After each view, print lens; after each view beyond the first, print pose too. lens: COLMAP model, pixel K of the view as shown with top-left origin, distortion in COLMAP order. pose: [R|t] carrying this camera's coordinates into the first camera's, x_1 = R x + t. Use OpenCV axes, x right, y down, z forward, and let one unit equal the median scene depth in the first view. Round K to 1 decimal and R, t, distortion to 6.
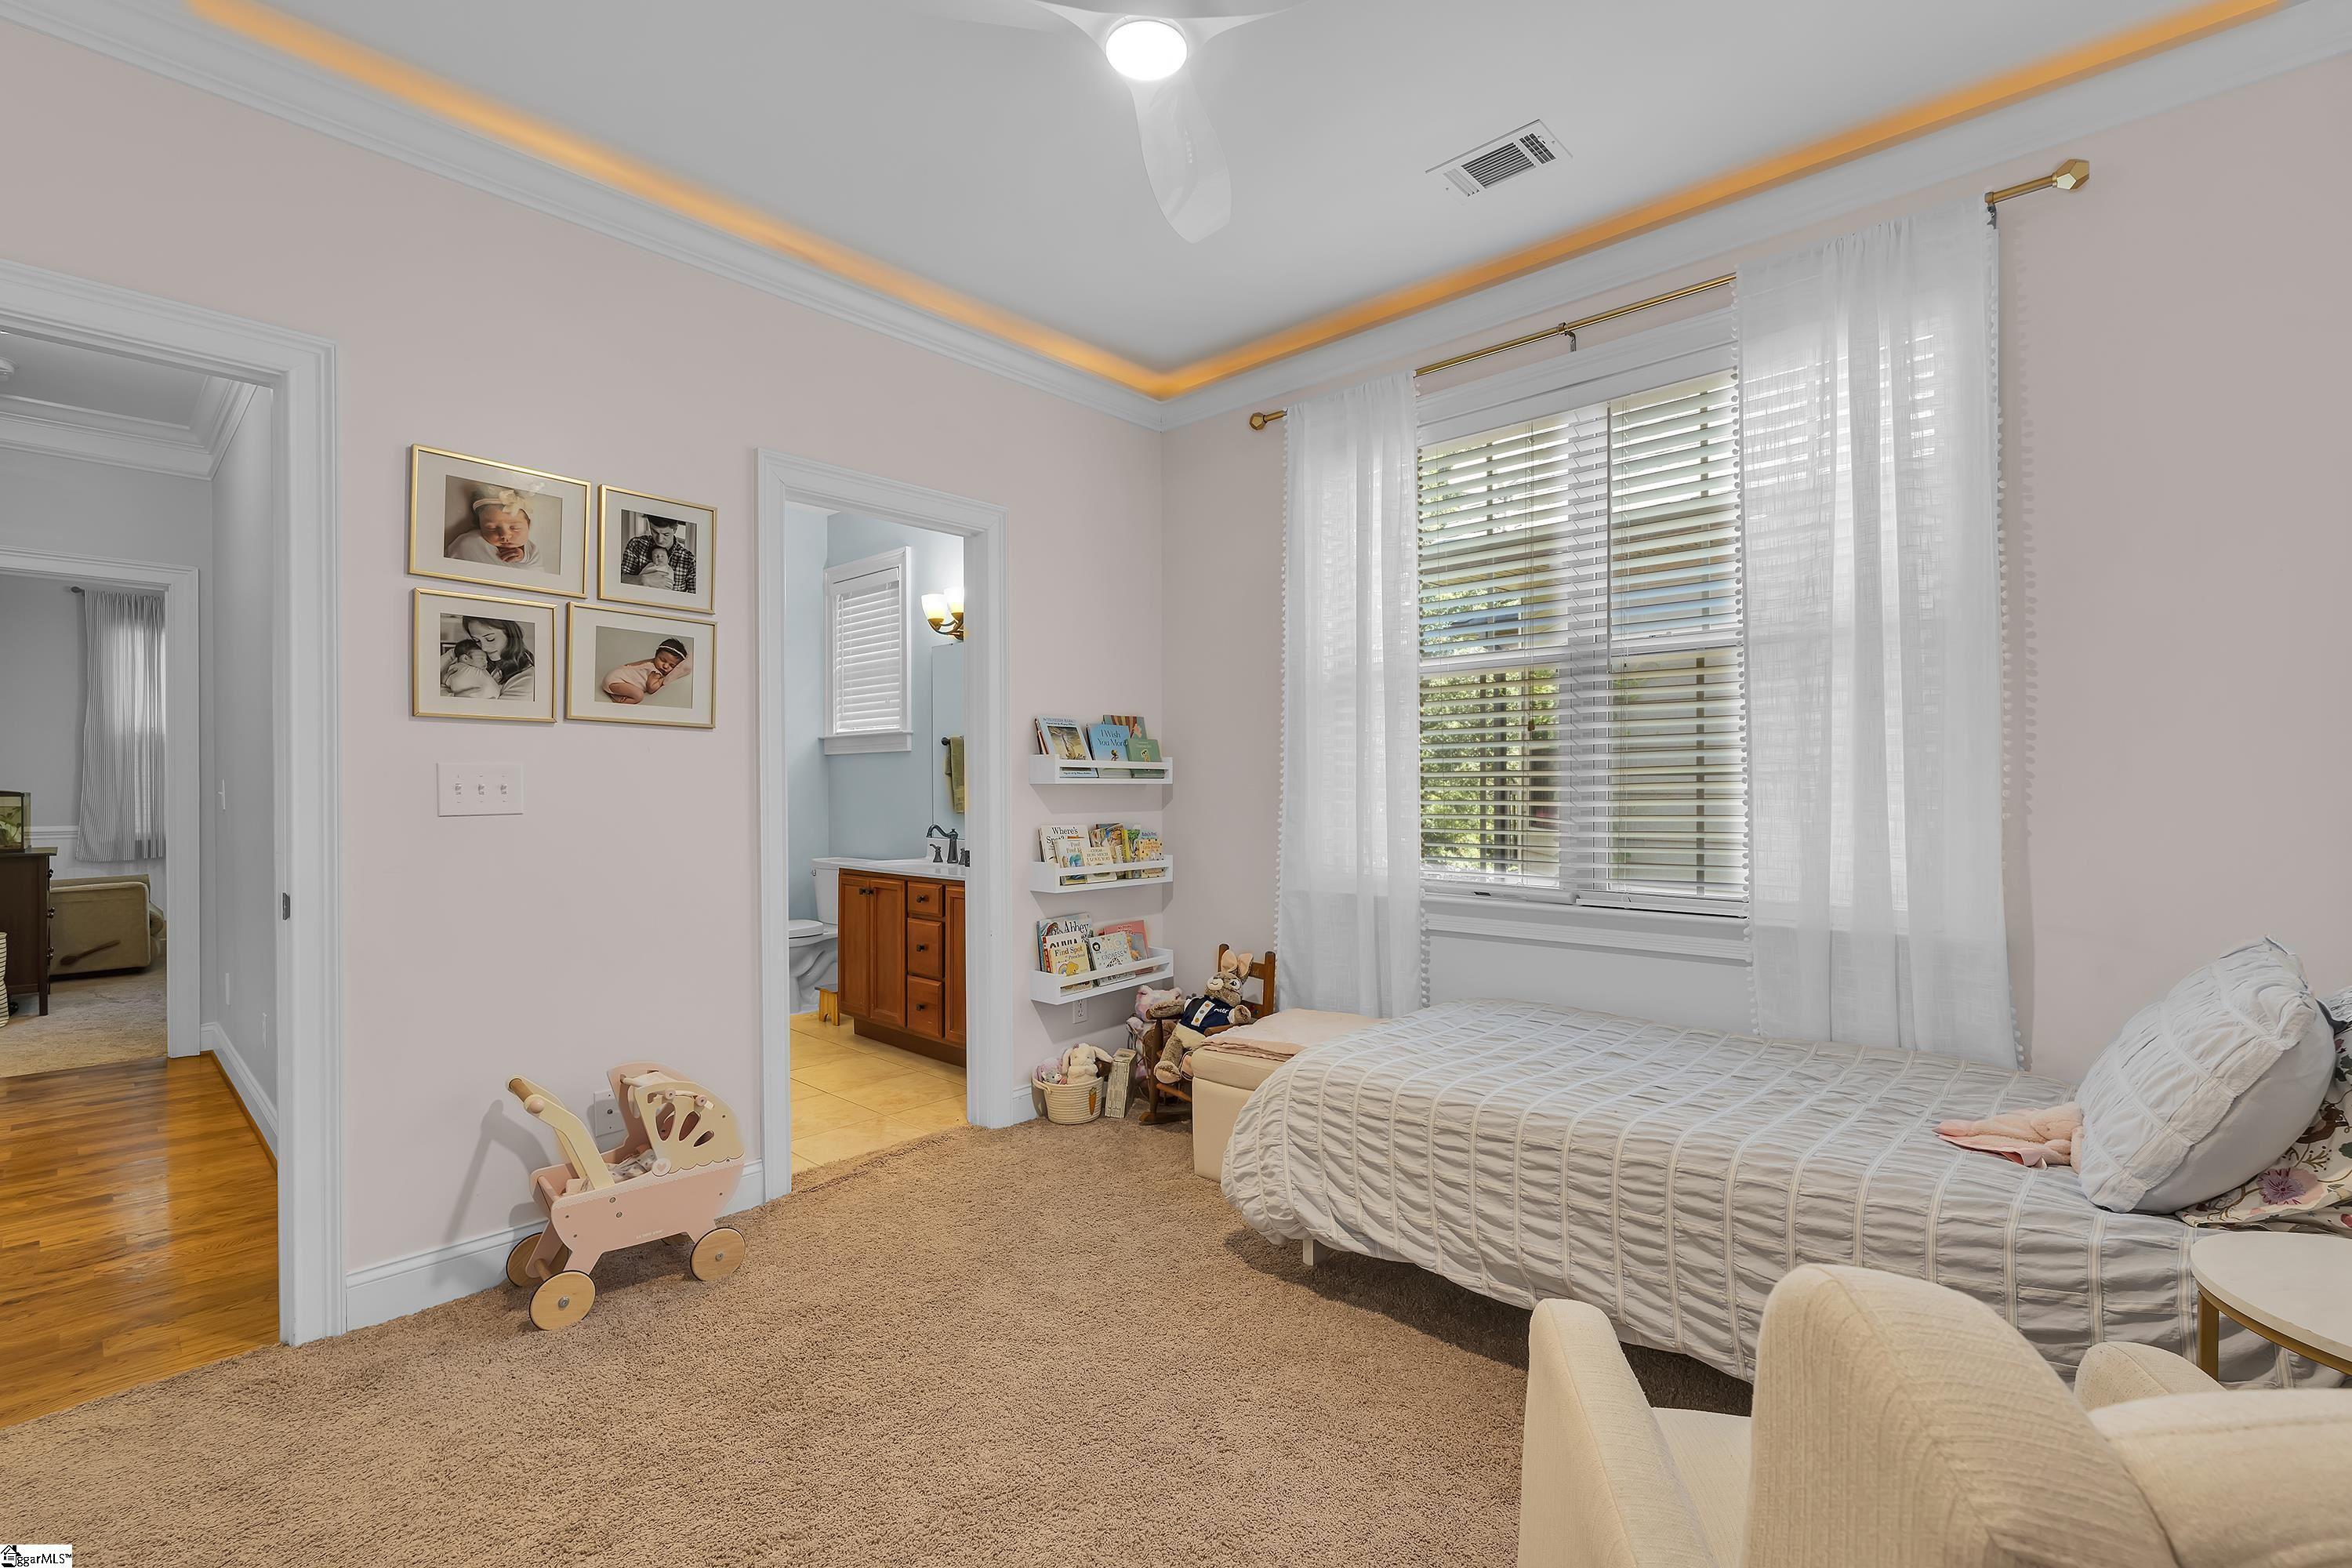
lens RADIAL K [[1027.8, 0, 1189.5], [0, 1027.8, 791.4], [0, 0, 1]] dist [0.001463, -0.000002]
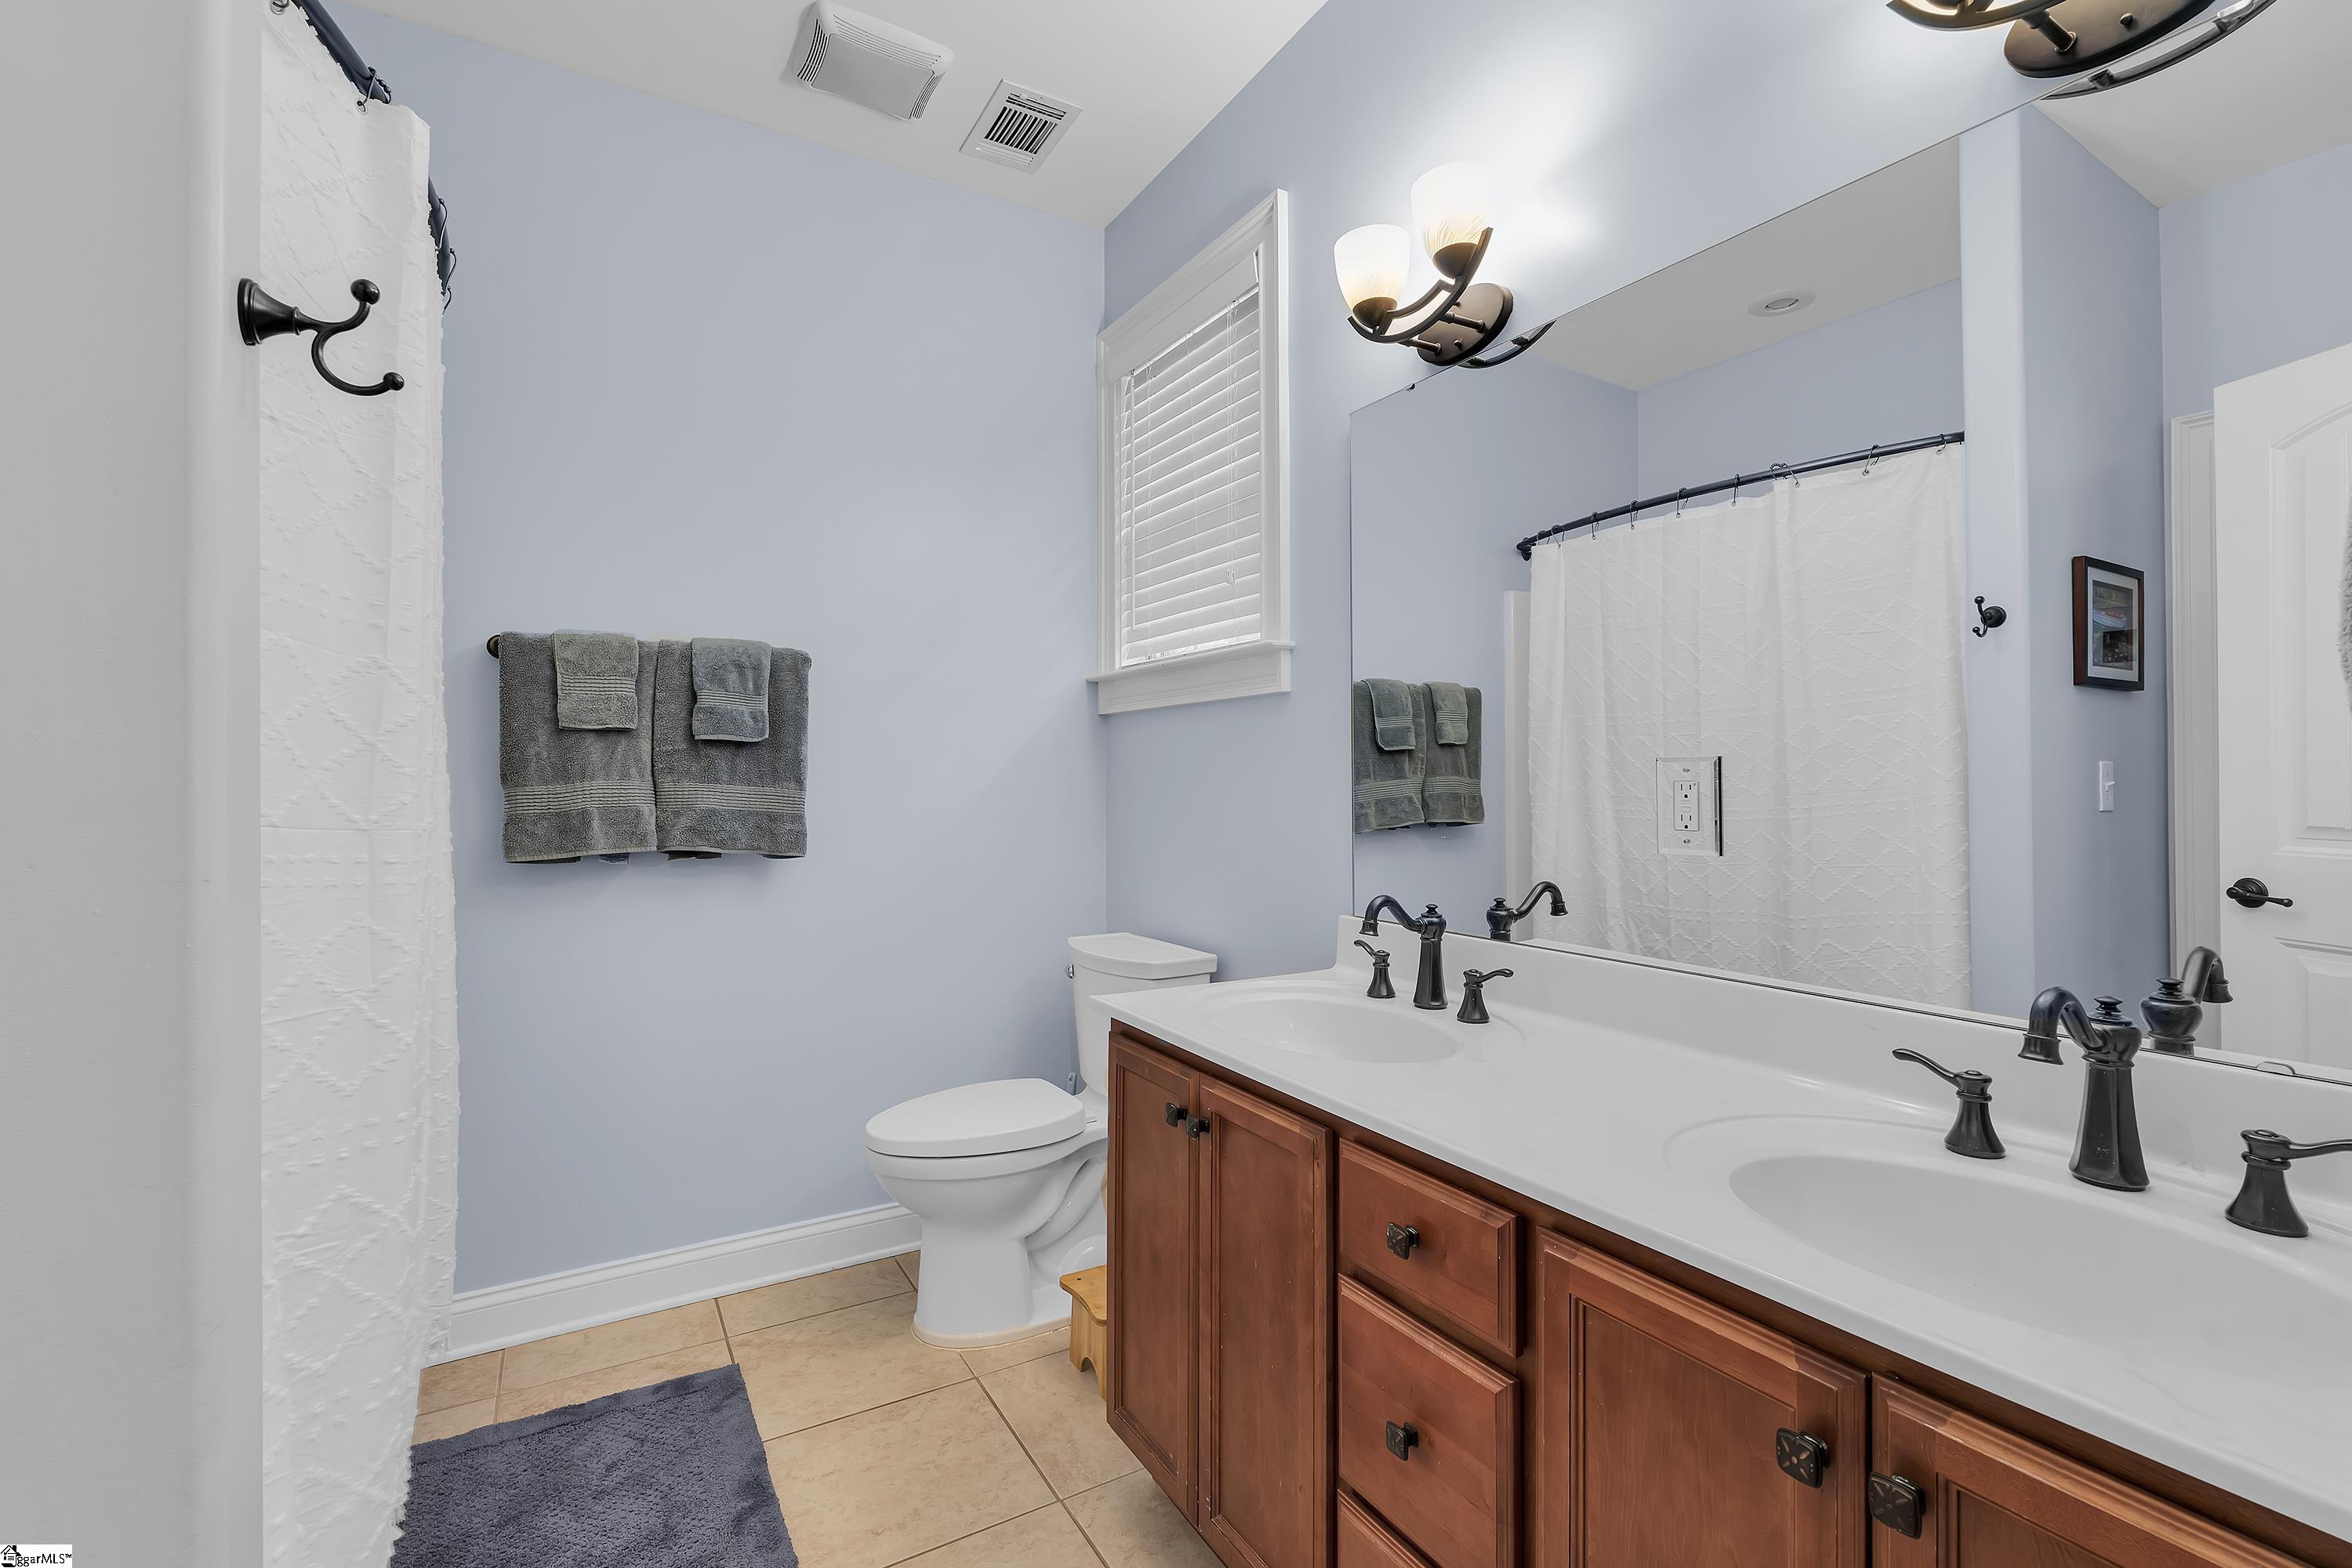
lens RADIAL K [[1027.8, 0, 1189.5], [0, 1027.8, 791.4], [0, 0, 1]] dist [0.001463, -0.000002]
pose [[0.957558, 0.000327, -0.288239, -0.205477], [-0.000564, 1.000000, -0.000742, -0.000521], [0.288239, 0.000873, 0.957558, 0.644674]]
